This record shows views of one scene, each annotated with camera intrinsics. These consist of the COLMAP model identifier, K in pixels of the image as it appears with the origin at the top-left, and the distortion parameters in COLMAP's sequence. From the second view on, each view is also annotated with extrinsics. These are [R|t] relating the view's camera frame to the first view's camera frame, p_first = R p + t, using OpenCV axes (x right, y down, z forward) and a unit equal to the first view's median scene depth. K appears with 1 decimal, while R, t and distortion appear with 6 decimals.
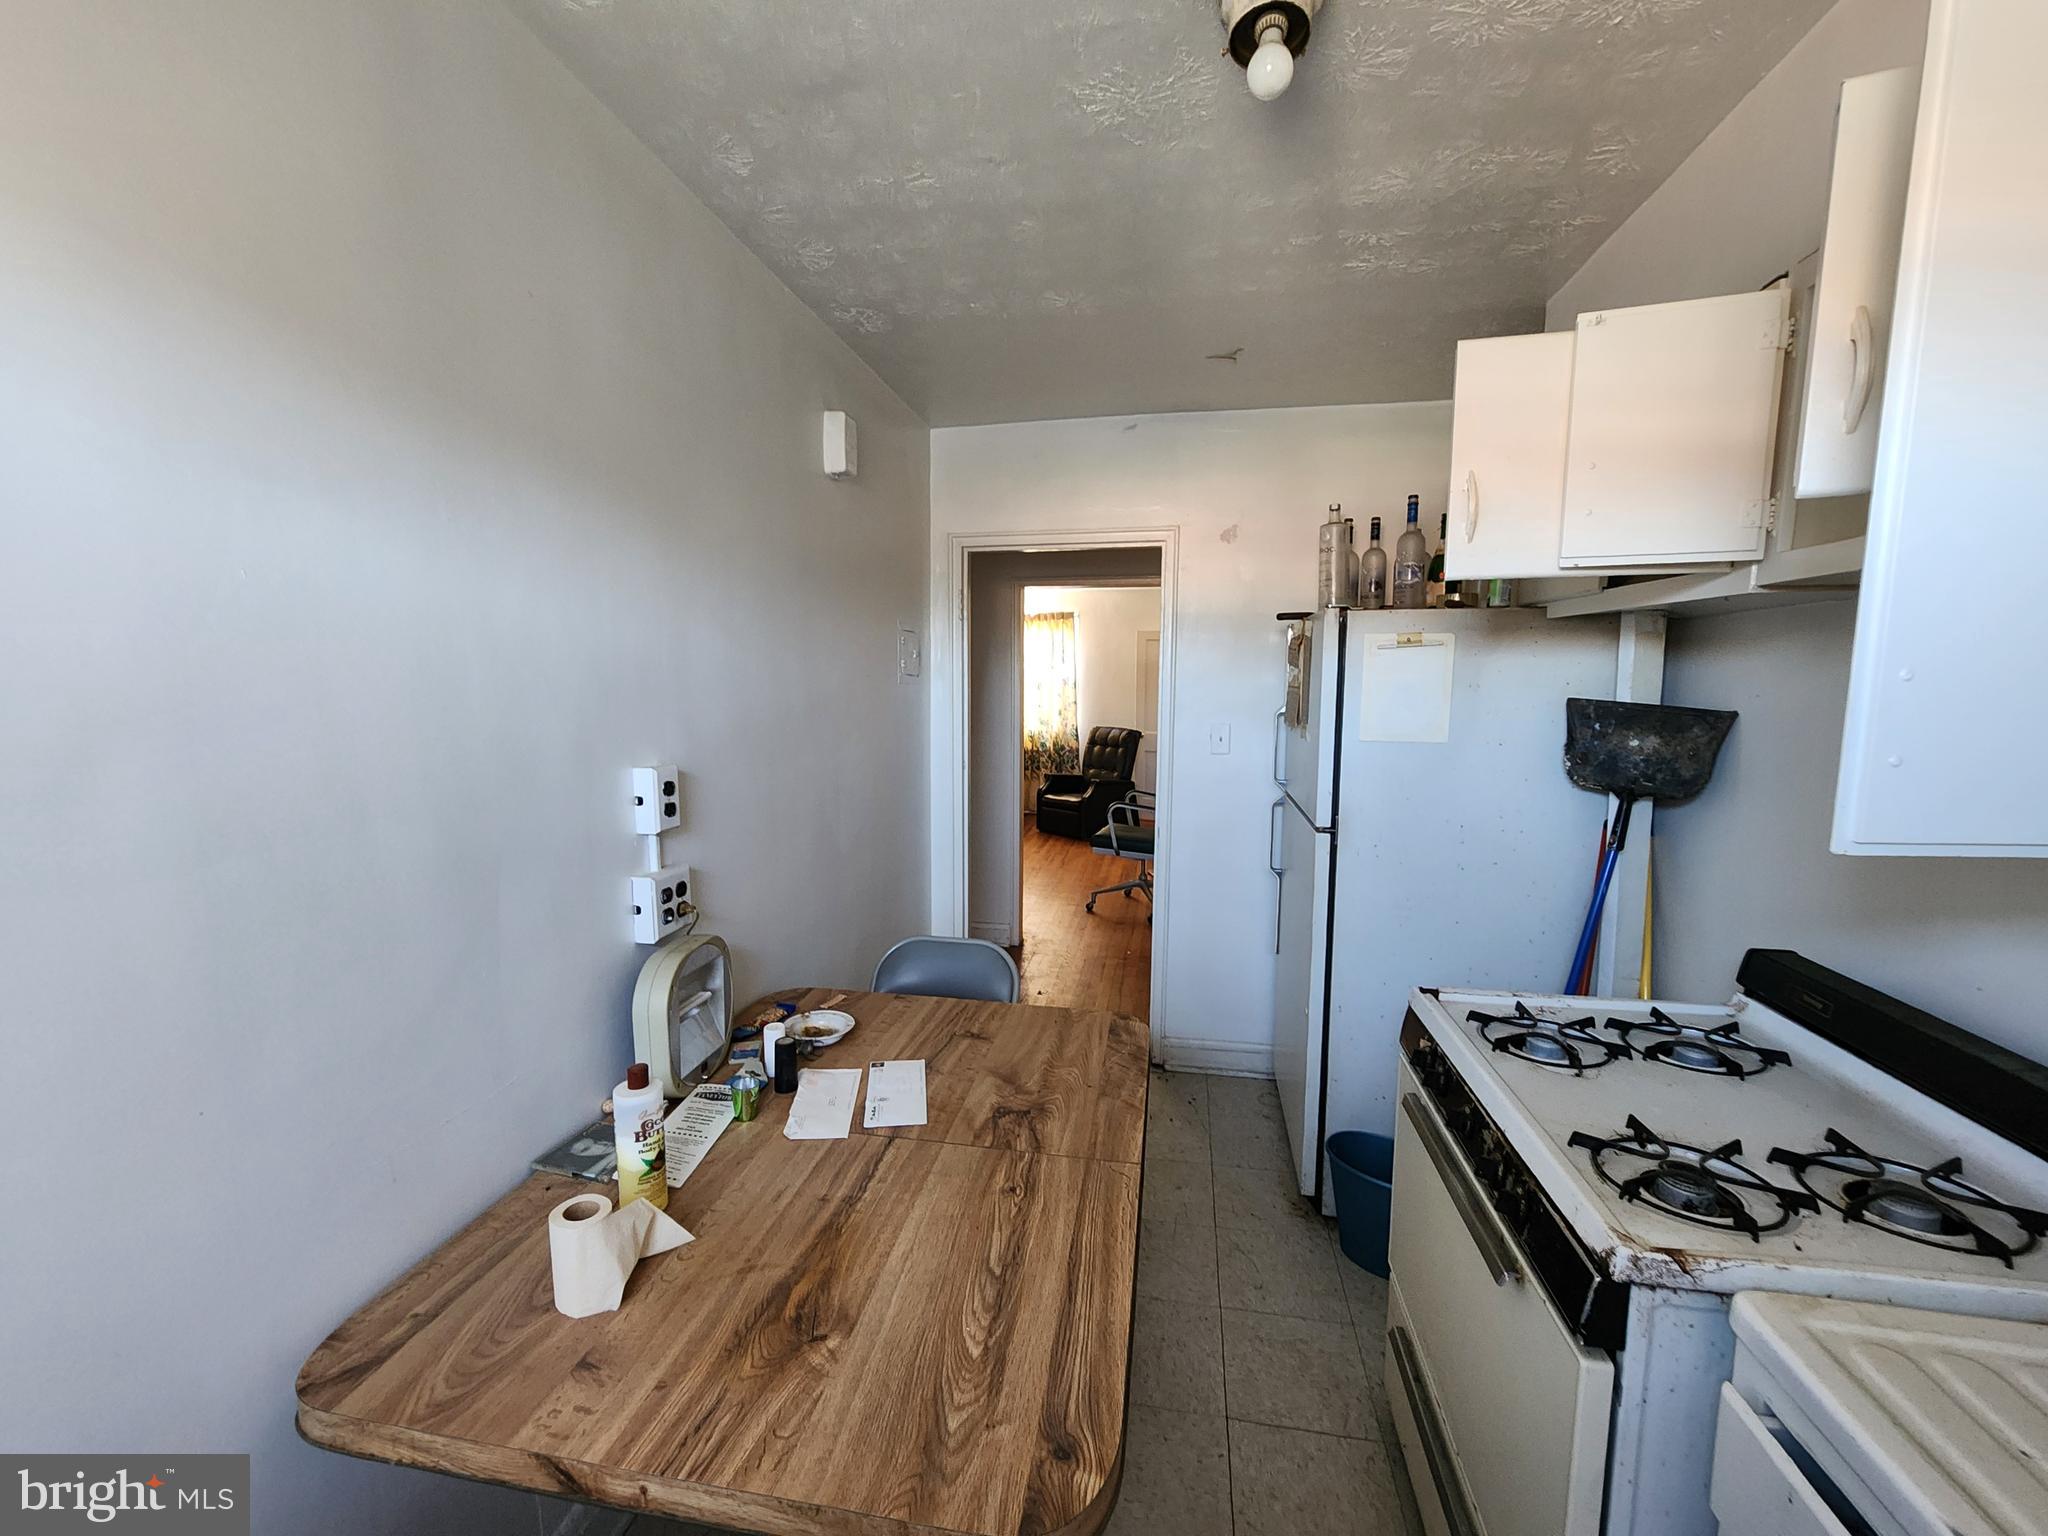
lens RADIAL K [[840.6, 0, 1021.7], [0, 840.6, 776.3], [0, 0, 1]] dist [-0.003244, -0.001930]
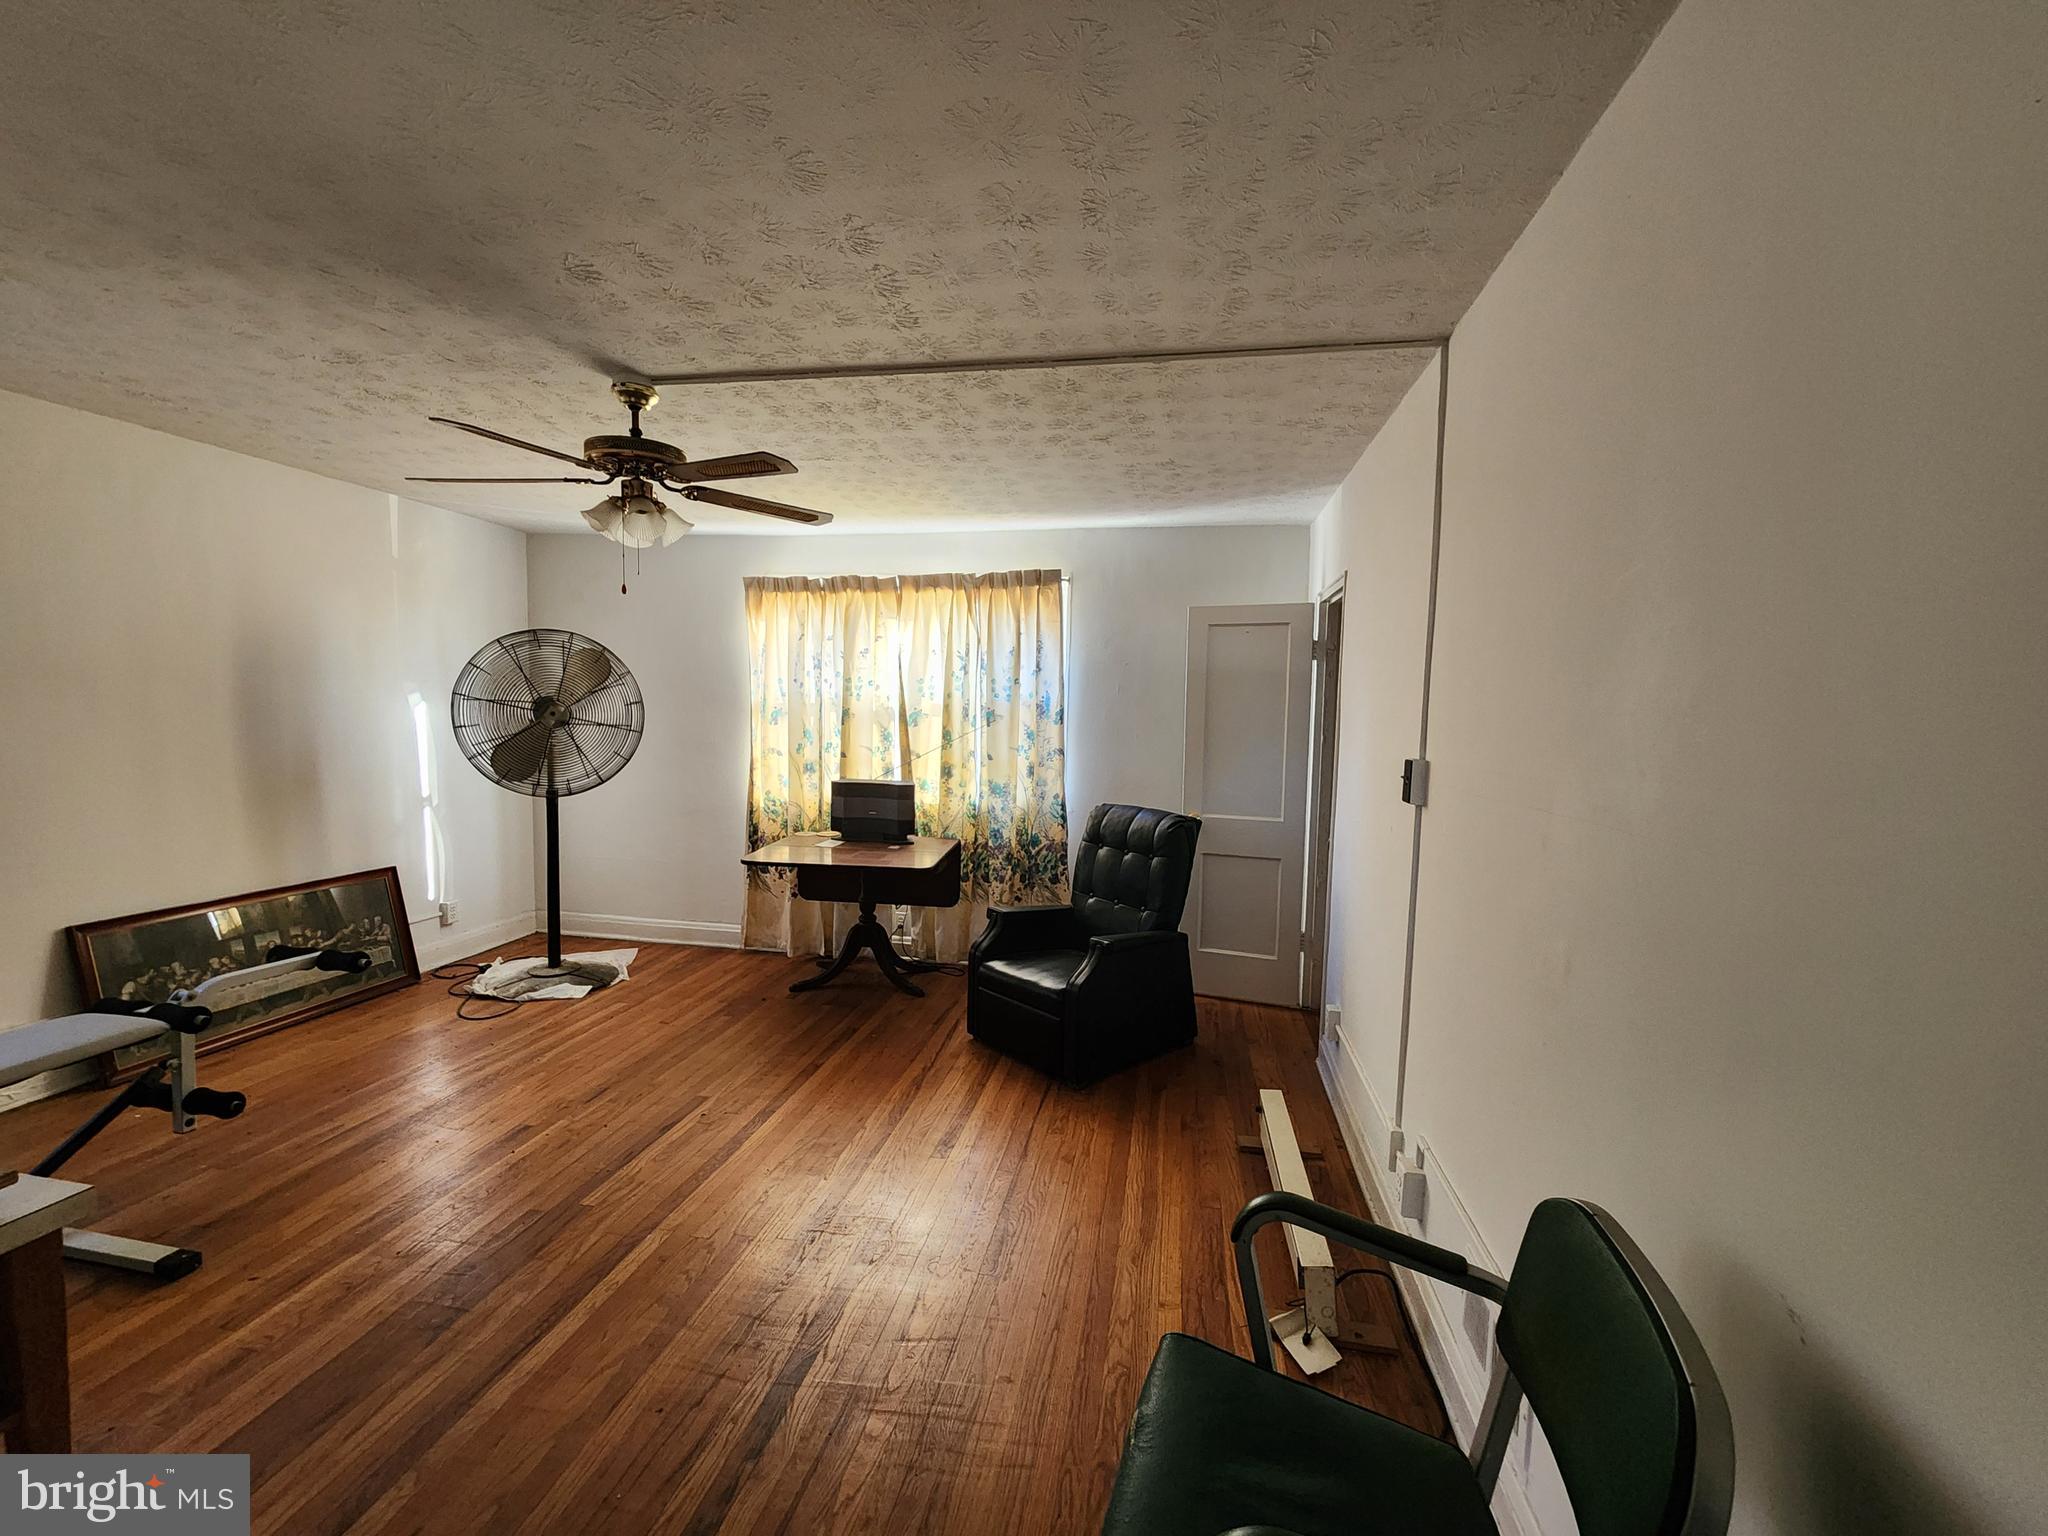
lens RADIAL K [[840.6, 0, 1019.1], [0, 840.6, 760.9], [0, 0, 1]] dist [-0.003244, -0.001930]
pose [[0.999805, 0.018905, -0.005621, 0.043505], [-0.019206, 0.998043, -0.059515, -0.054483], [0.004485, 0.059611, 0.998212, 0.524696]]
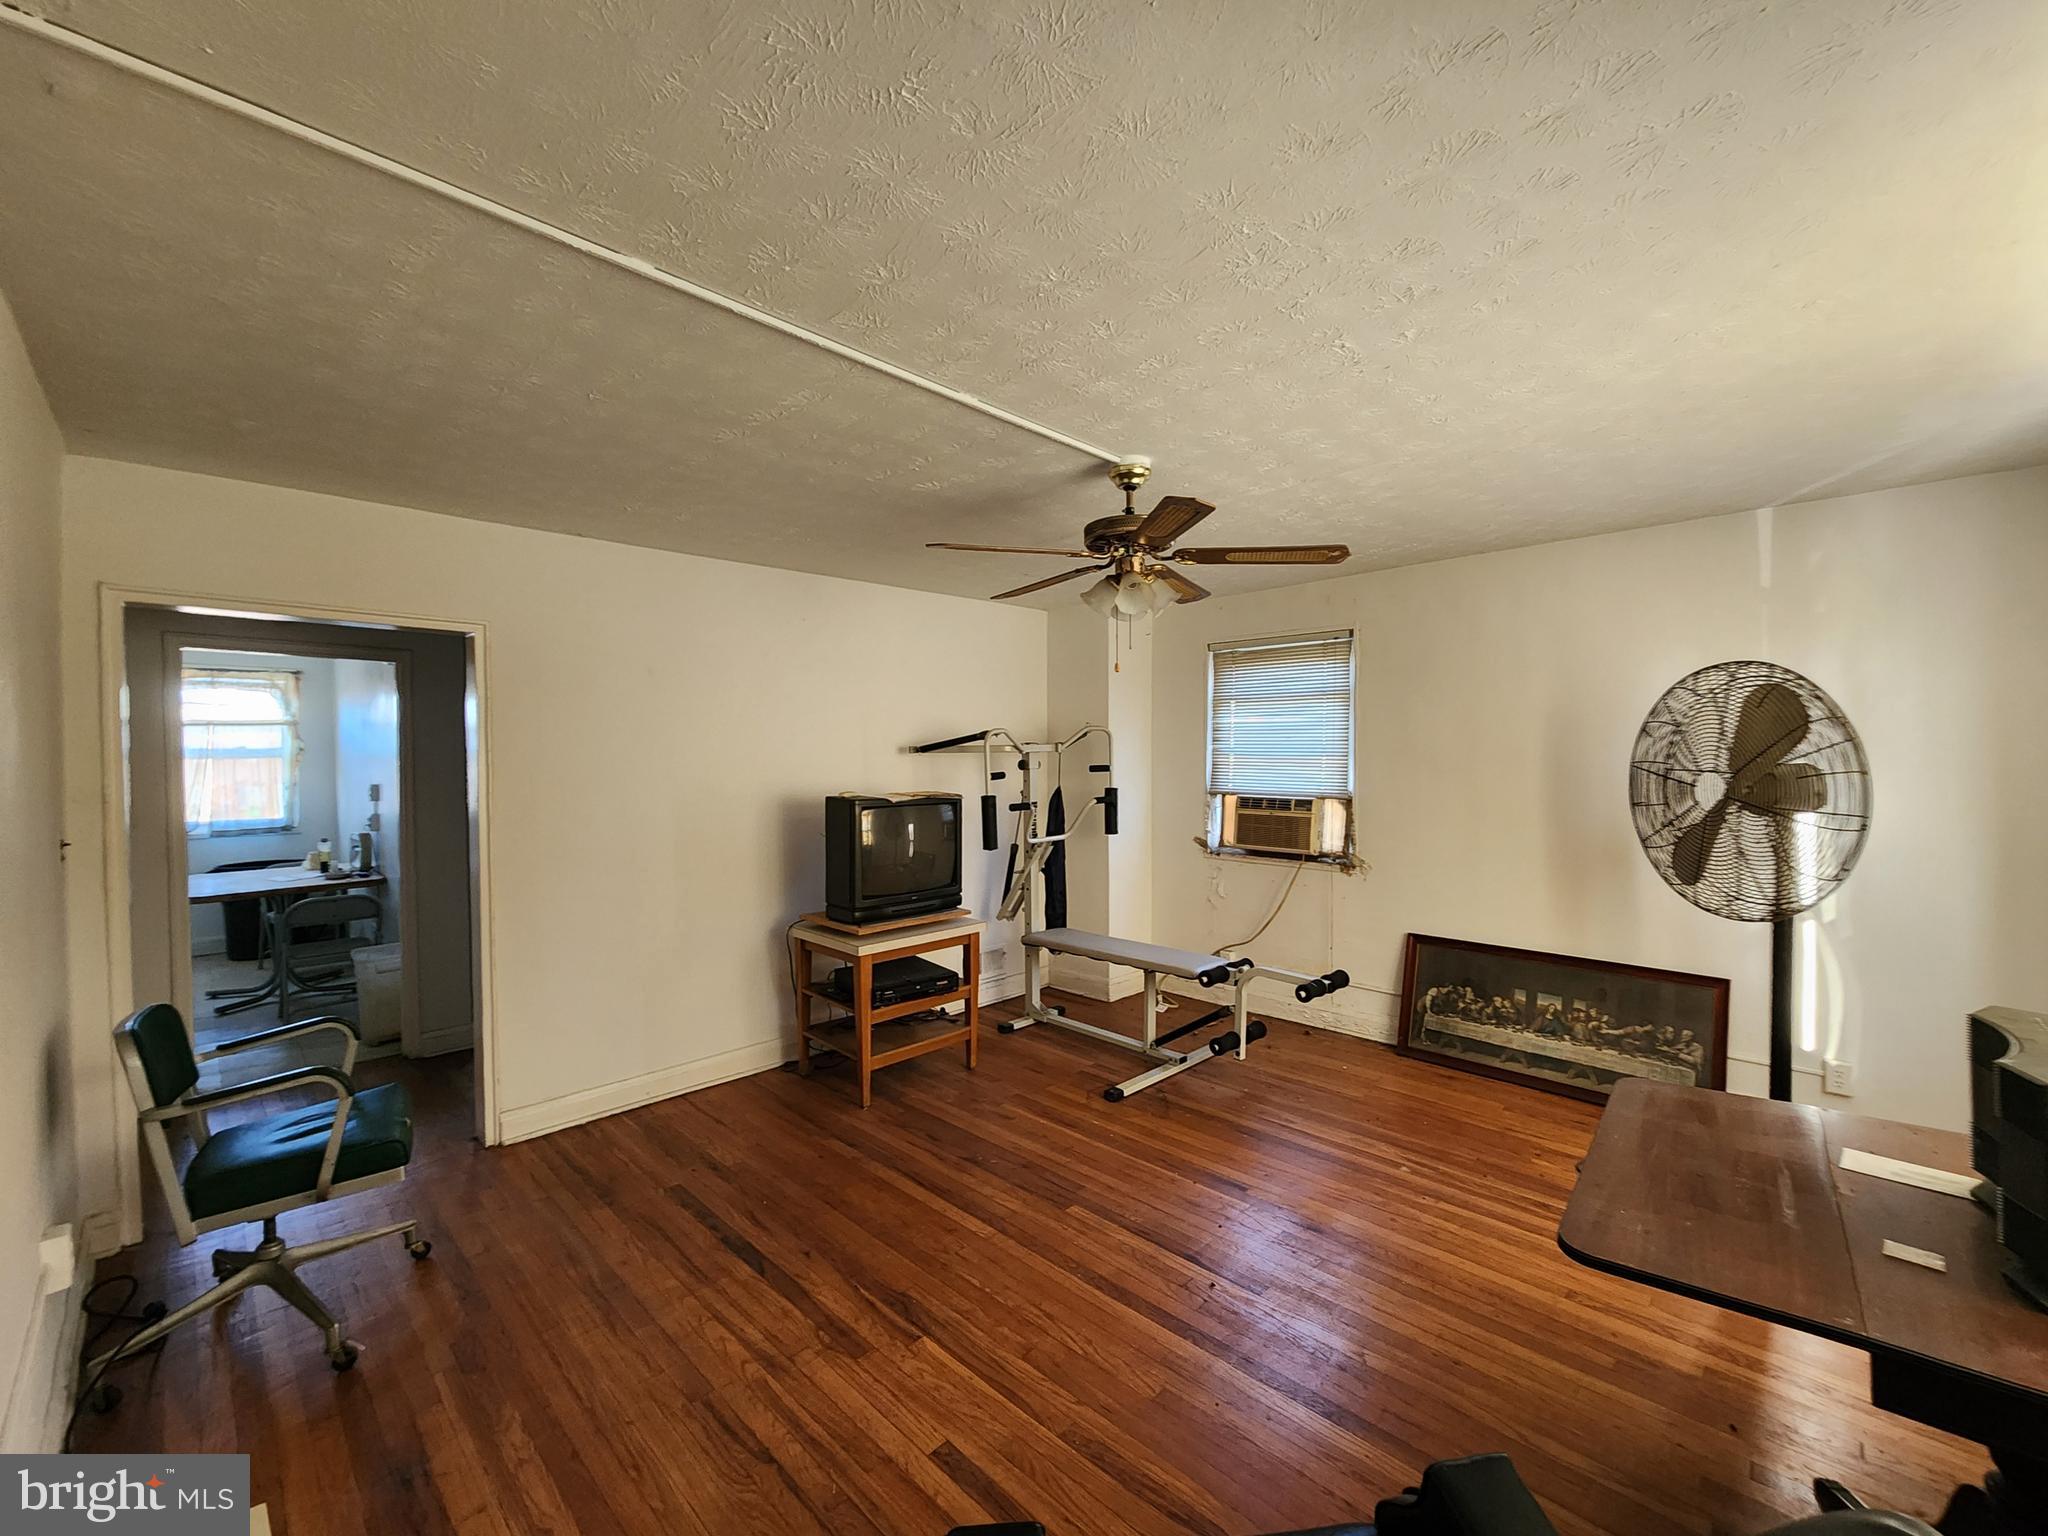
lens RADIAL K [[840.6, 0, 1064.1], [0, 840.6, 775.8], [0, 0, 1]] dist [-0.003244, -0.001930]
pose [[-0.541204, 0.020664, -0.840638, 0.189114], [-0.097193, 0.991461, 0.086945, -0.122572], [0.835256, 0.128759, -0.534574, 1.025791]]
